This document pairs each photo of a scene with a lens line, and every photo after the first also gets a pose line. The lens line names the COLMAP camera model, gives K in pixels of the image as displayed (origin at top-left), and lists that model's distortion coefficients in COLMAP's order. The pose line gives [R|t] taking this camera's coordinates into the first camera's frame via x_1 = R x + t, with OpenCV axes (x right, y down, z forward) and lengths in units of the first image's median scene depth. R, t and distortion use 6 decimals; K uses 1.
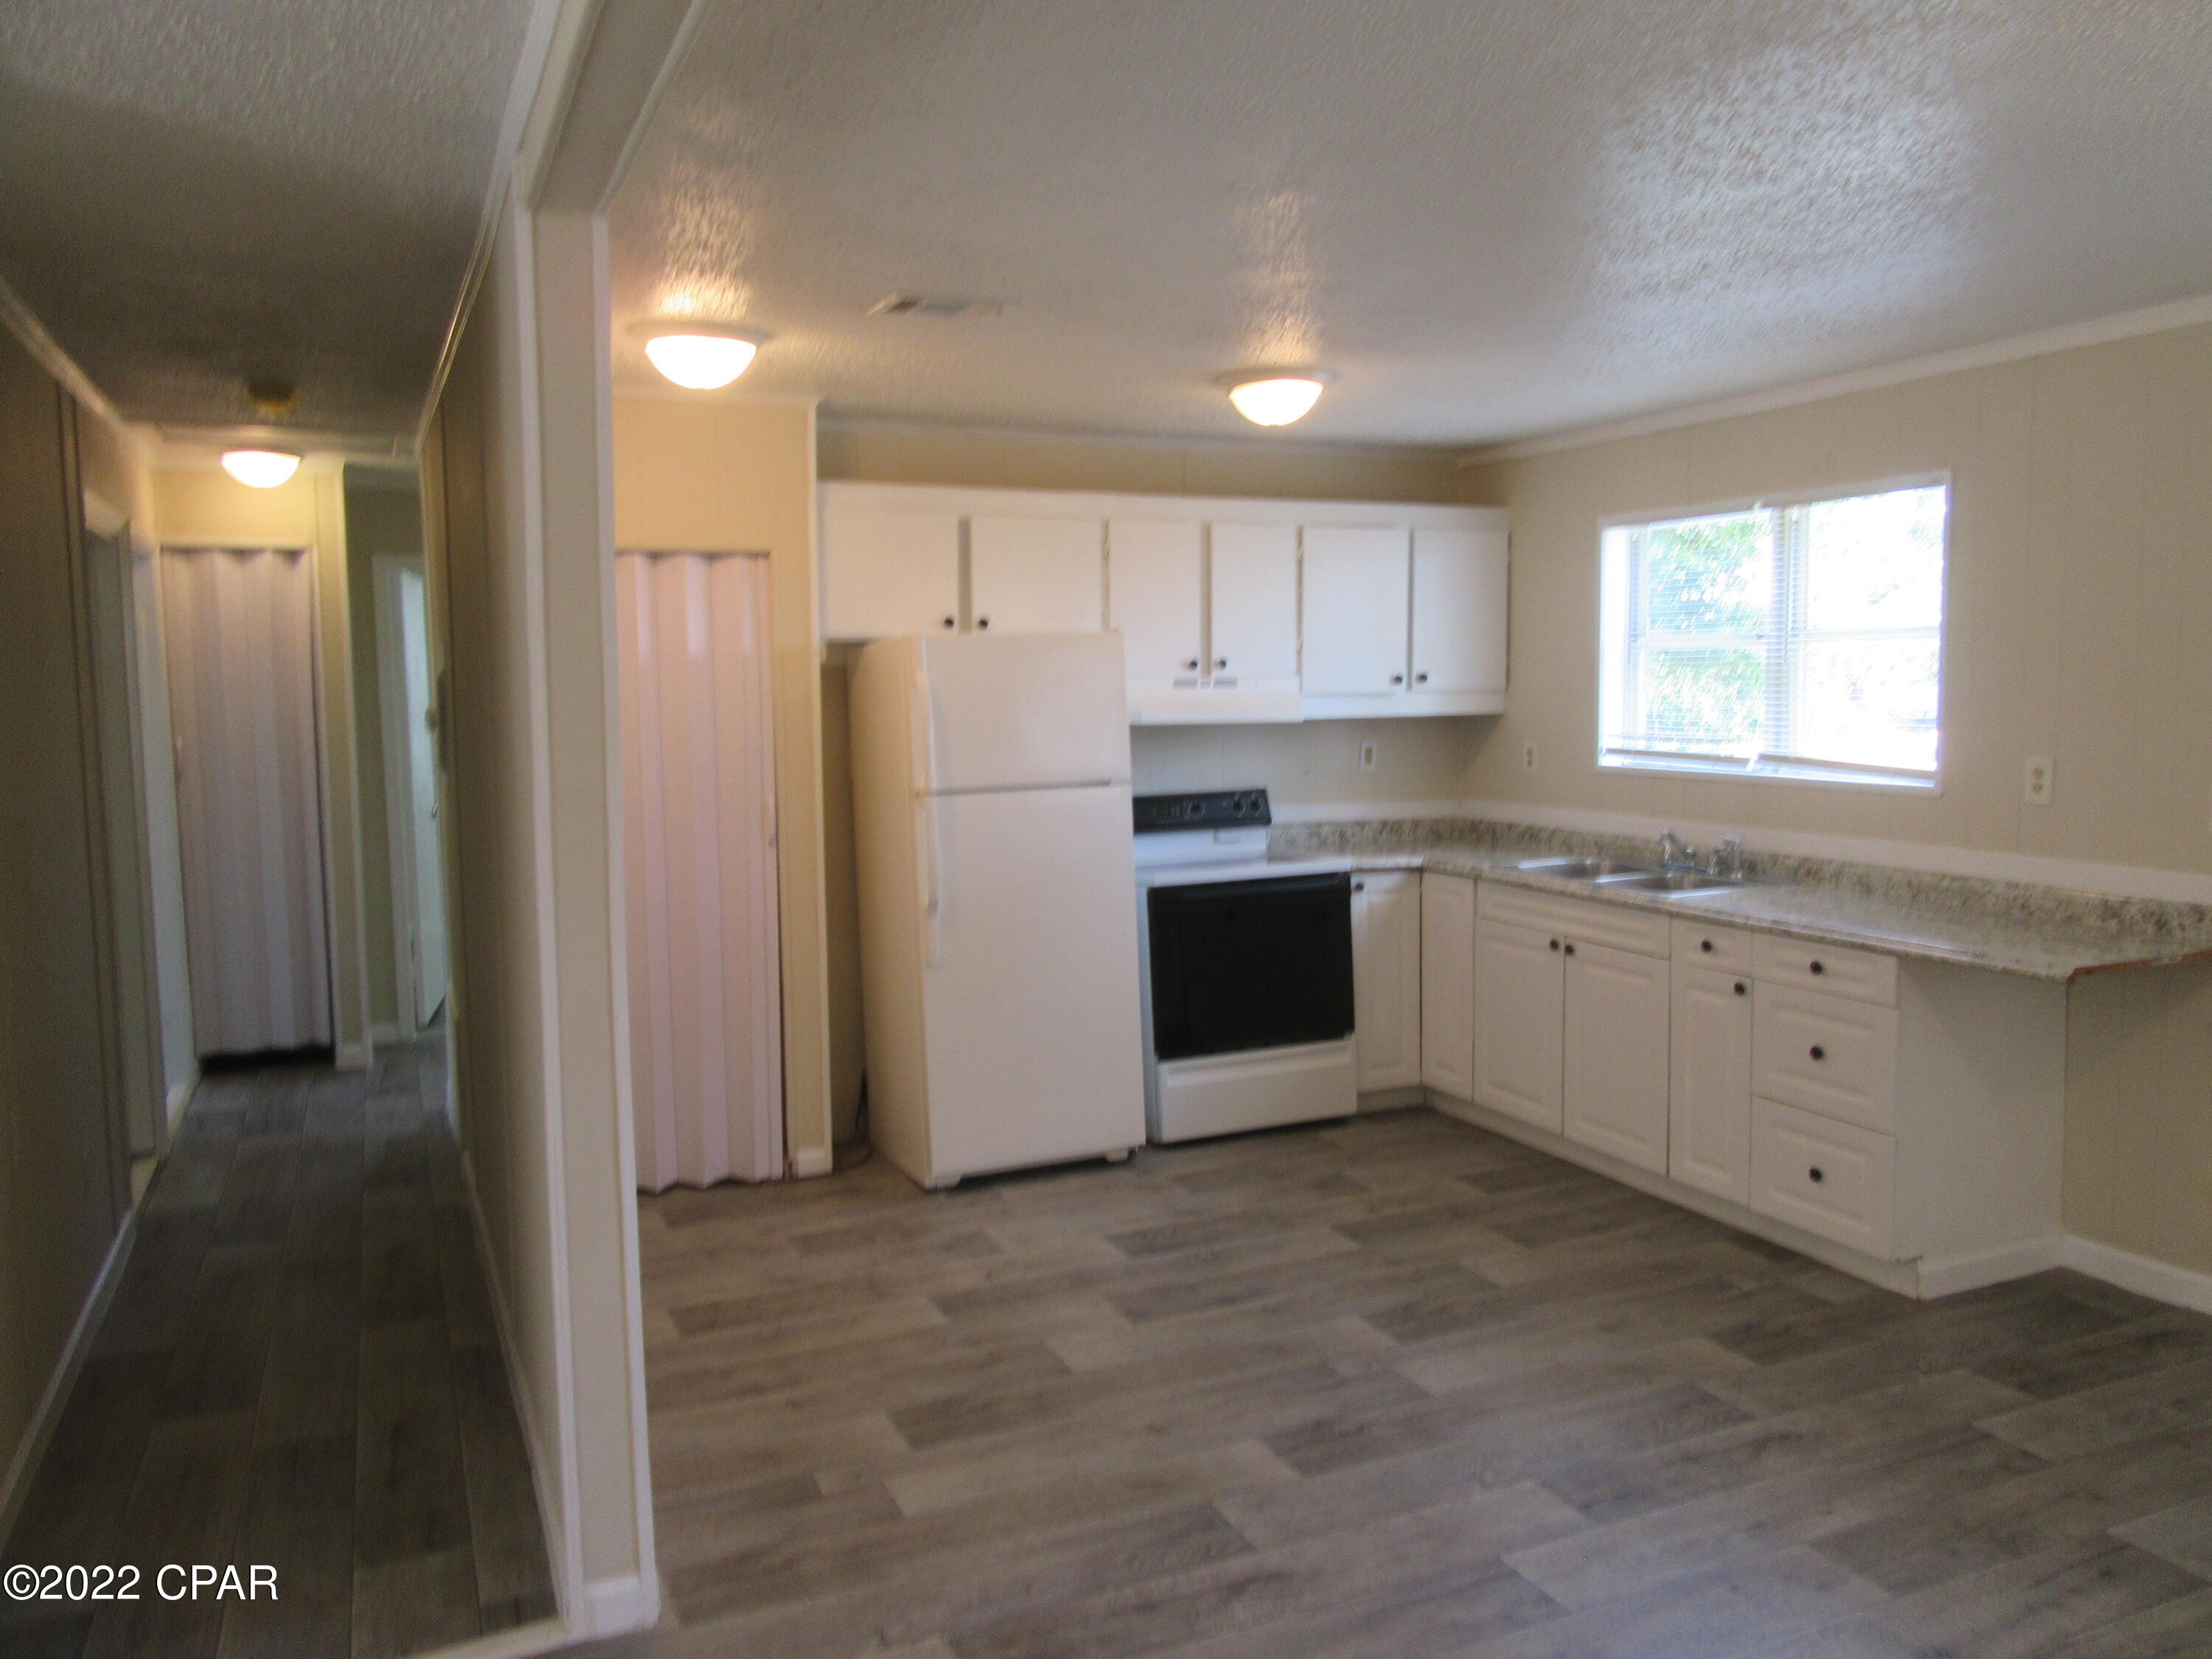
lens RADIAL K [[1637.7, 0, 1102.9], [0, 1637.7, 837.6], [0, 0, 1]] dist [-0.007453, 0.008279]
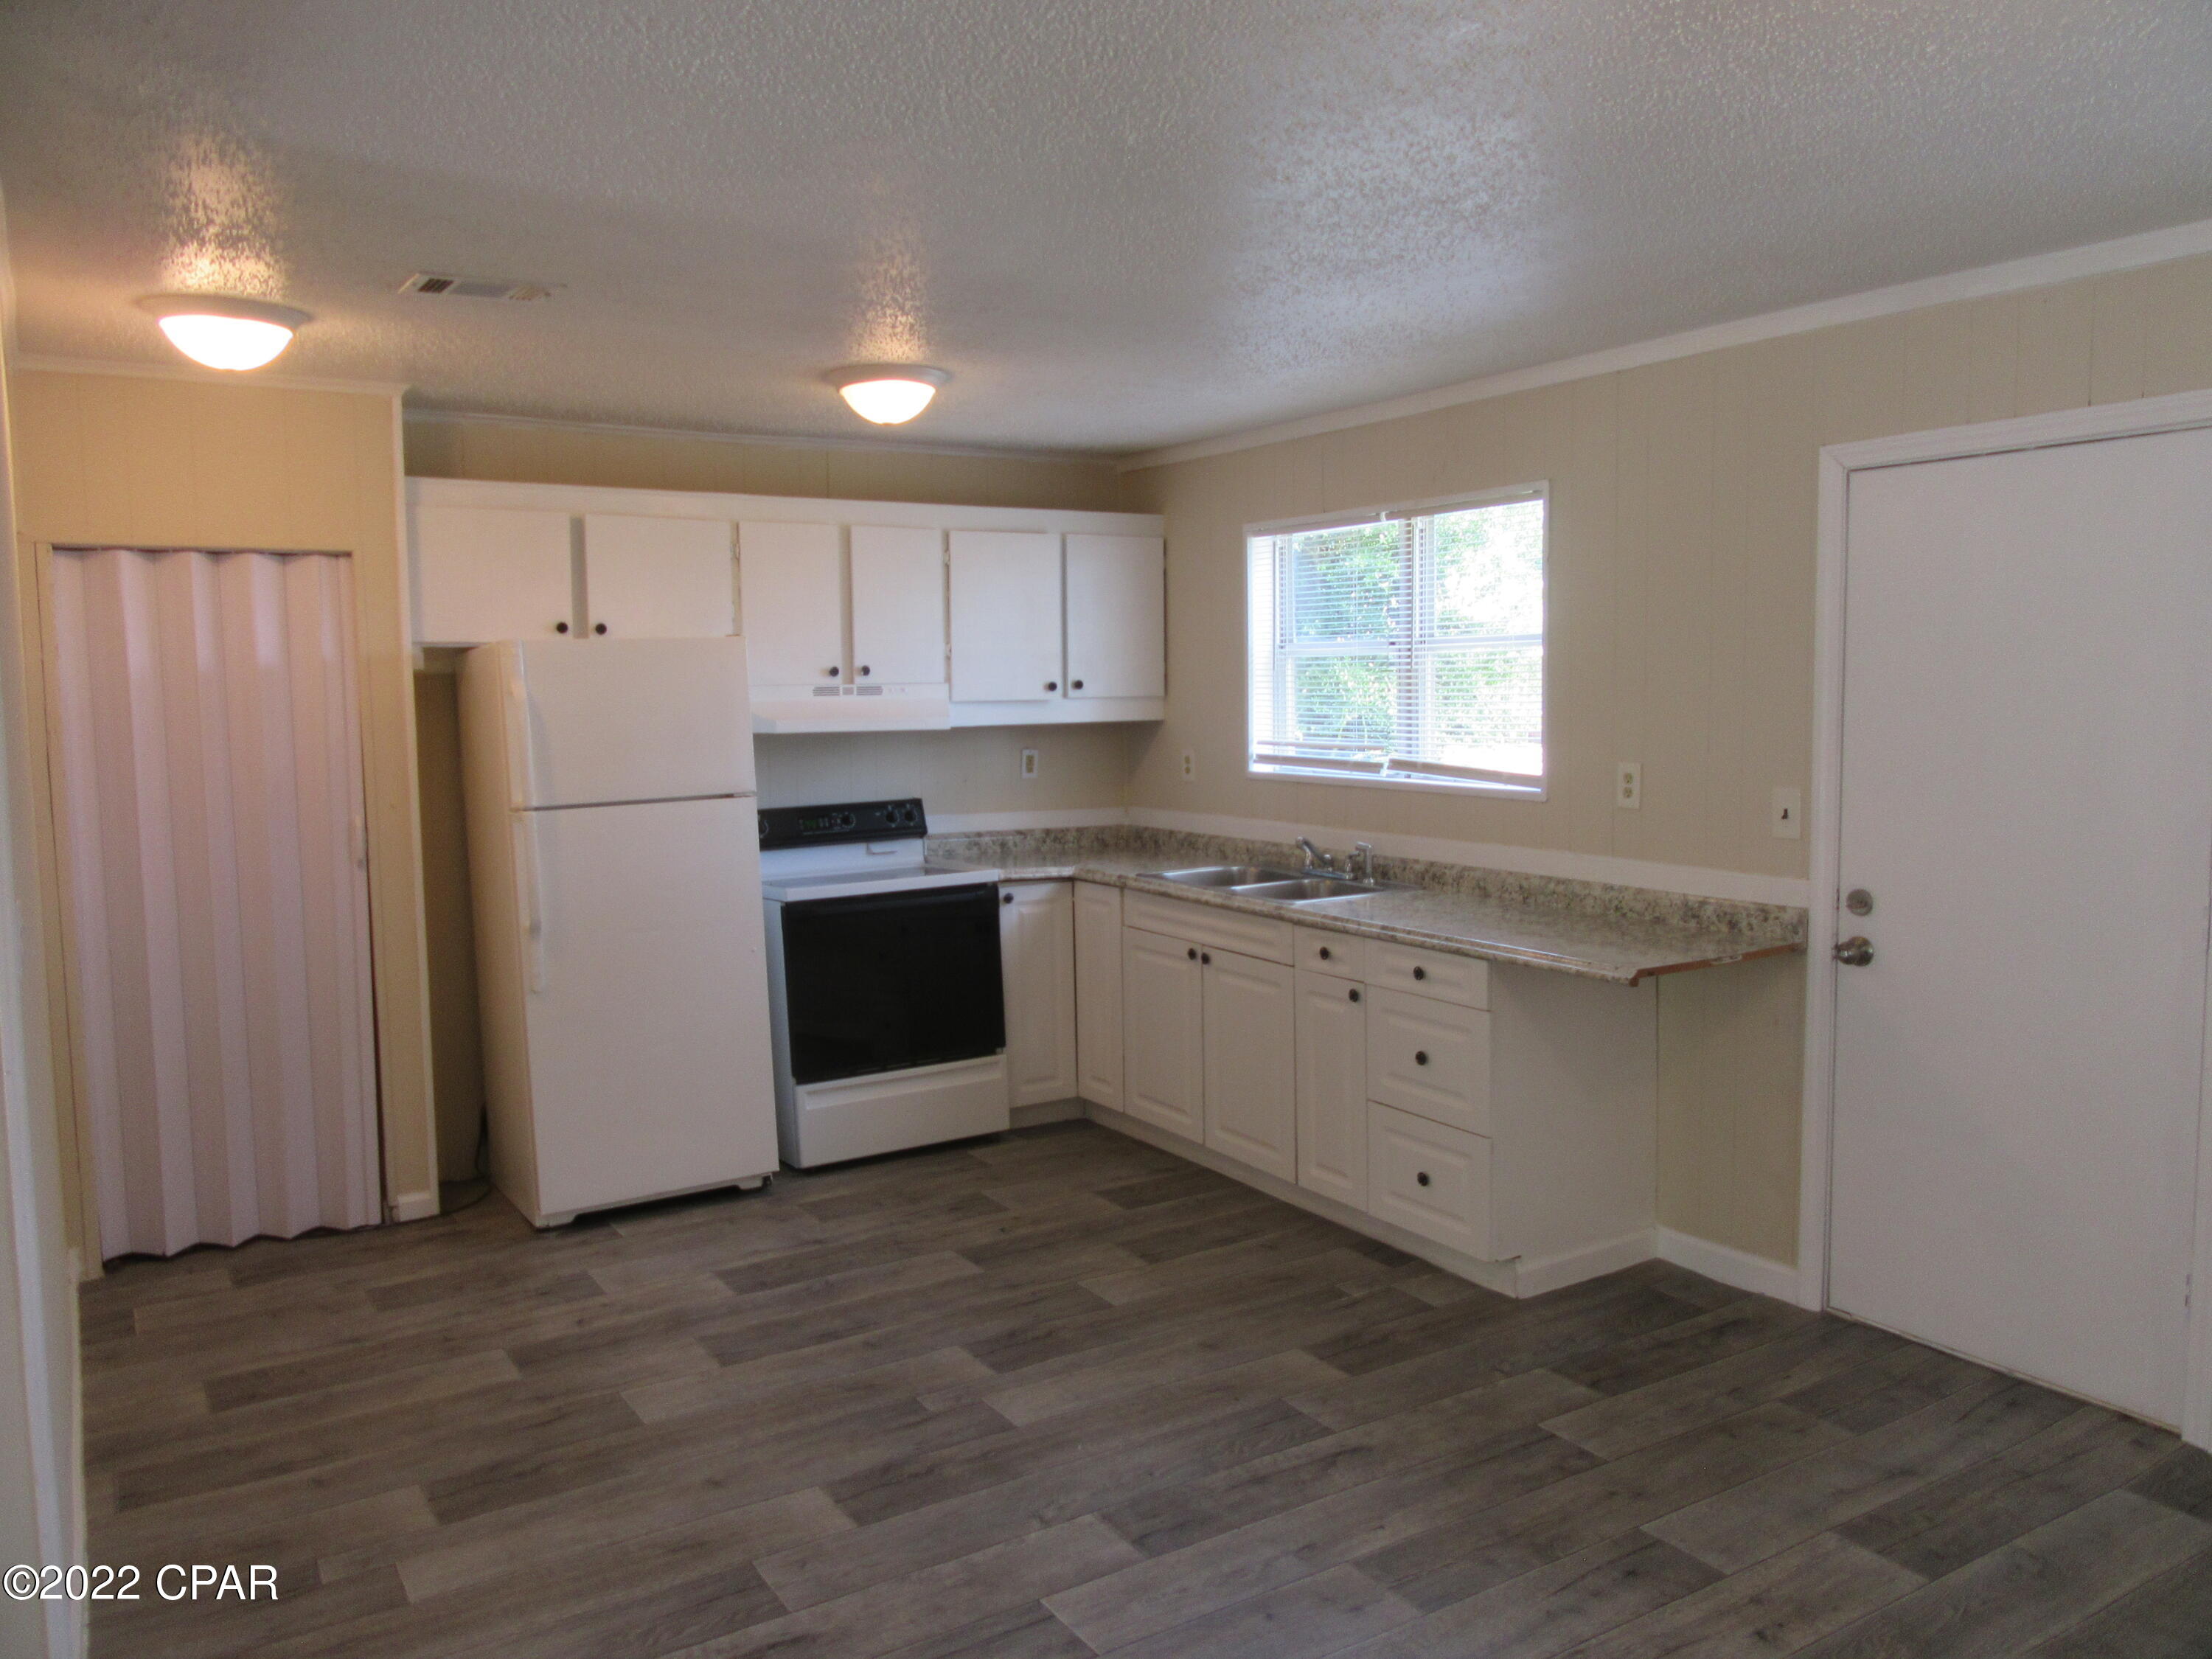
lens RADIAL K [[1637.7, 0, 1099.1], [0, 1637.7, 841.7], [0, 0, 1]] dist [-0.007453, 0.008279]
pose [[0.990733, -0.014271, 0.135069, 0.096866], [0.014430, 0.999896, -0.000197, -0.003793], [-0.135052, 0.002144, 0.990836, 0.026334]]
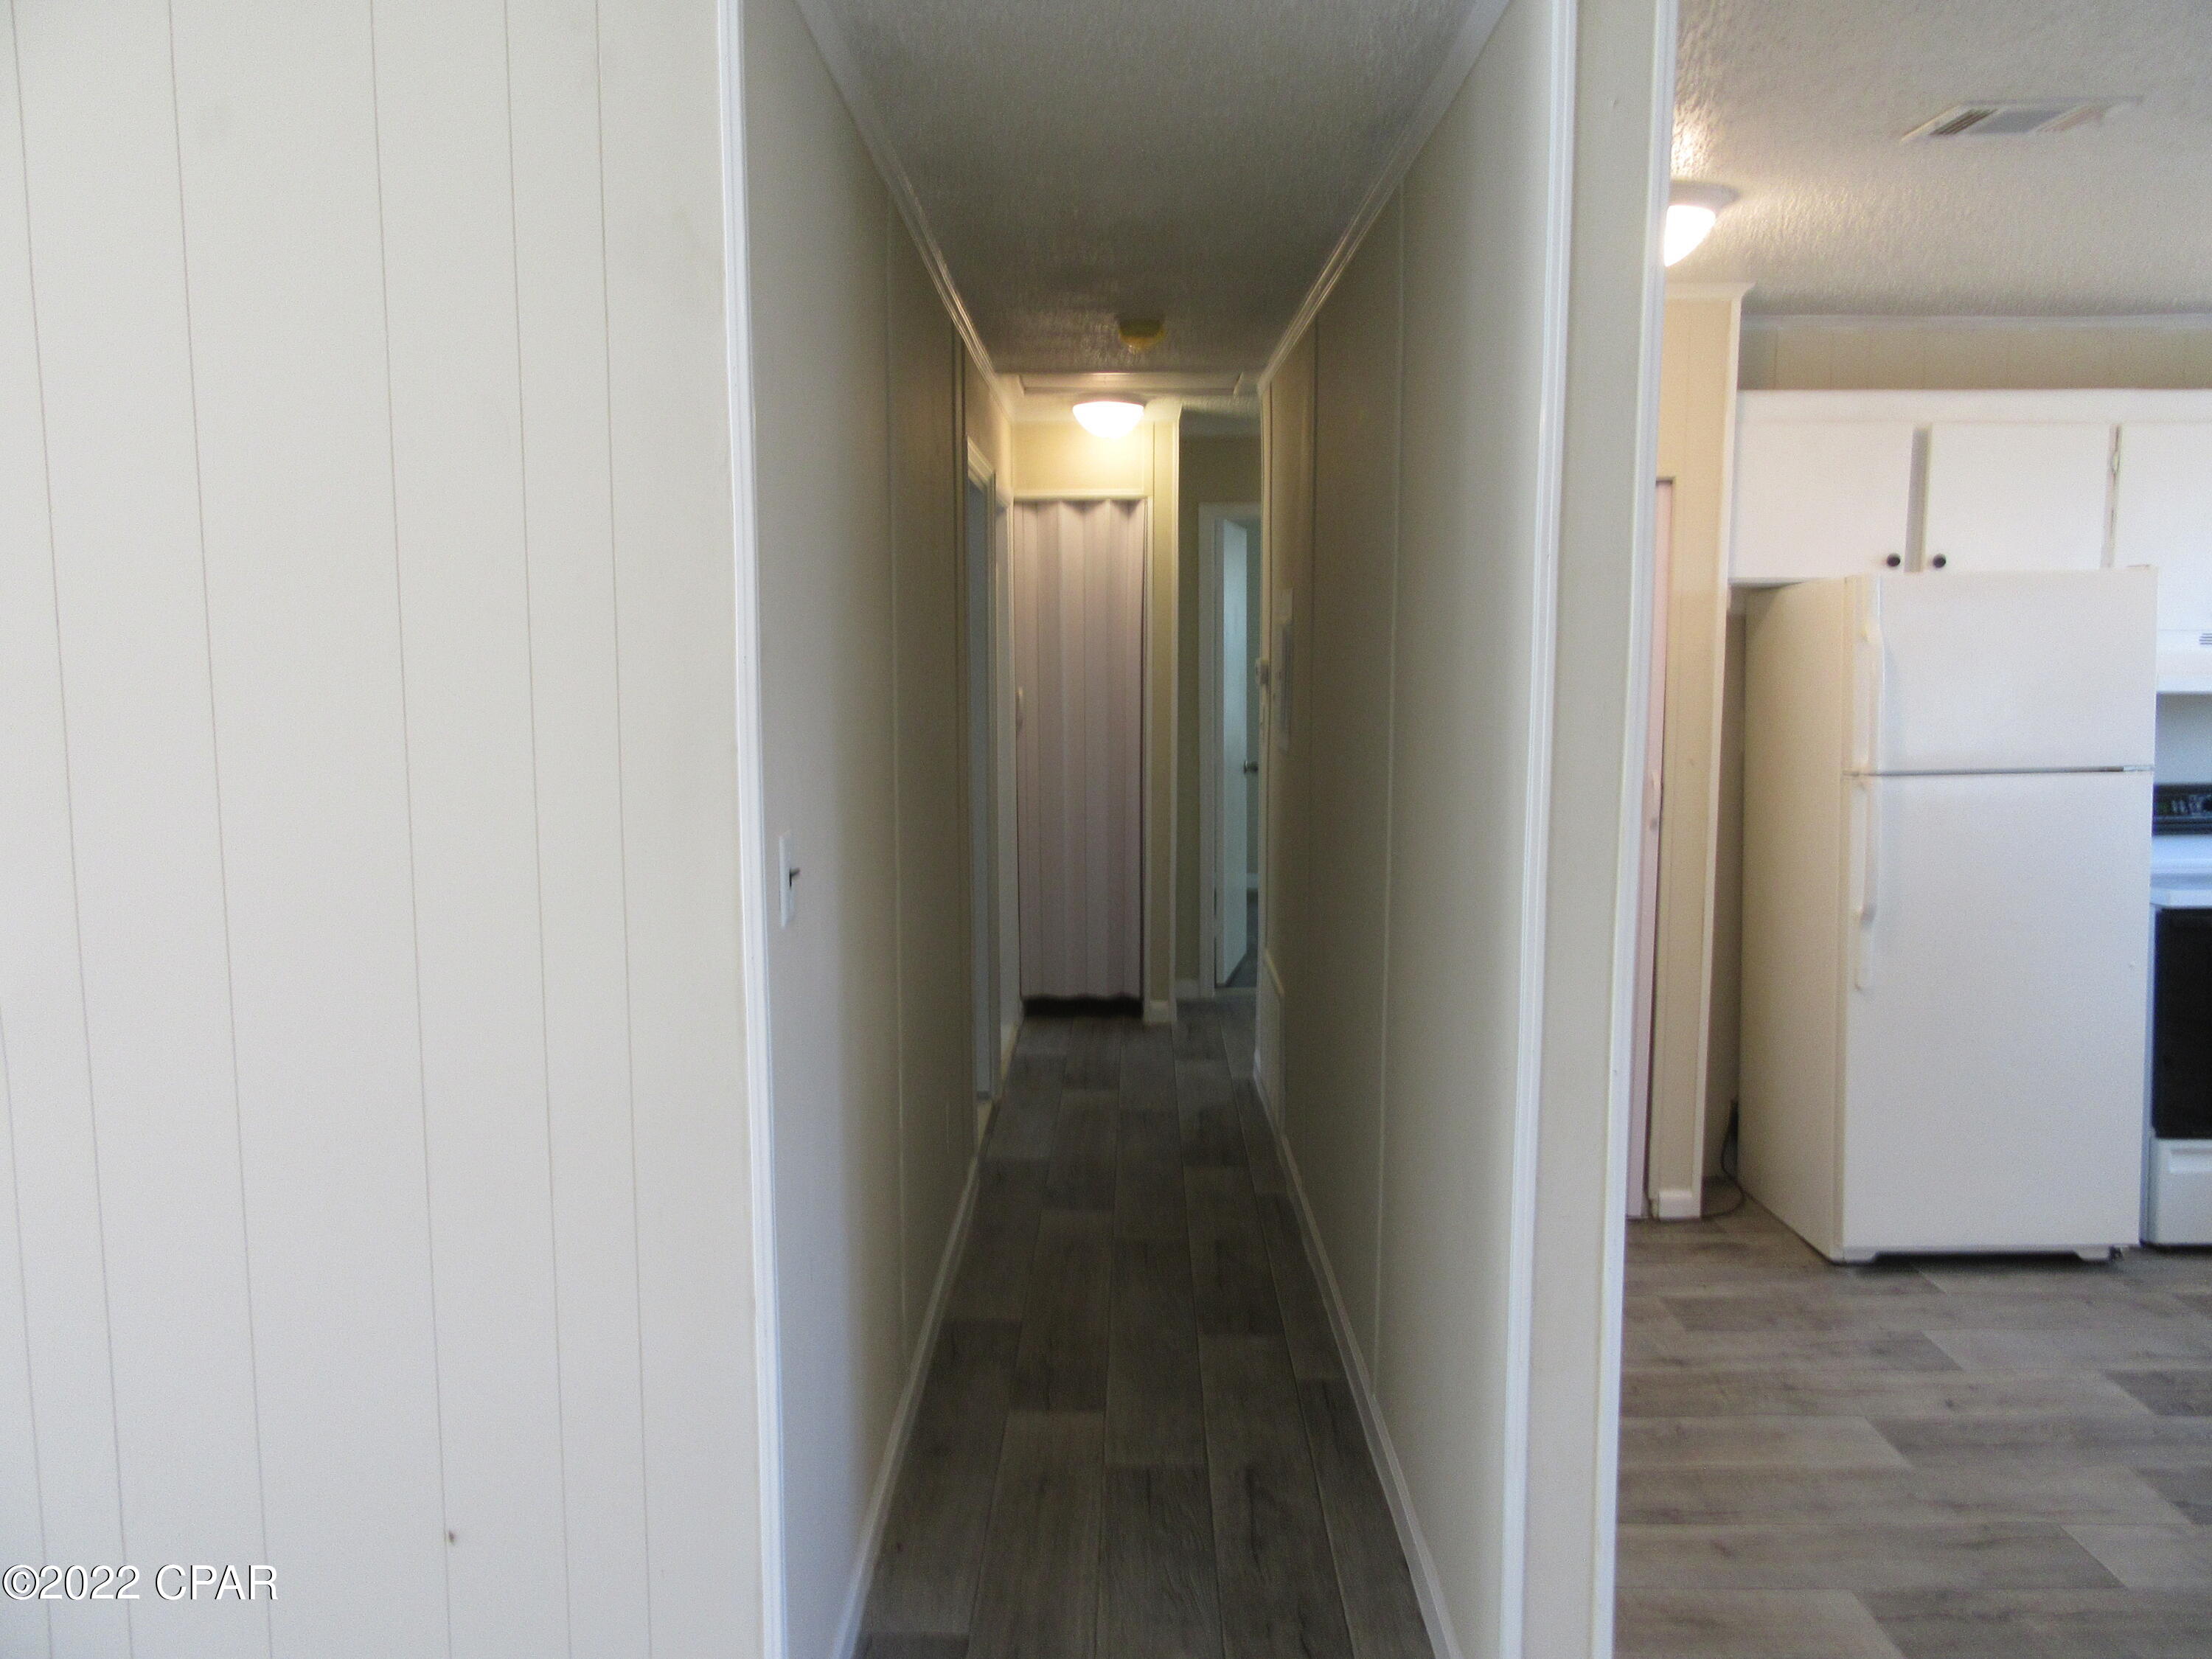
lens RADIAL K [[1637.7, 0, 1098.5], [0, 1637.7, 838.3], [0, 0, 1]] dist [-0.007453, 0.008279]
pose [[0.904552, 0.056745, -0.422570, -0.115006], [-0.045797, 0.998301, 0.036025, -0.008140], [0.423896, -0.013234, 0.905614, 0.126103]]
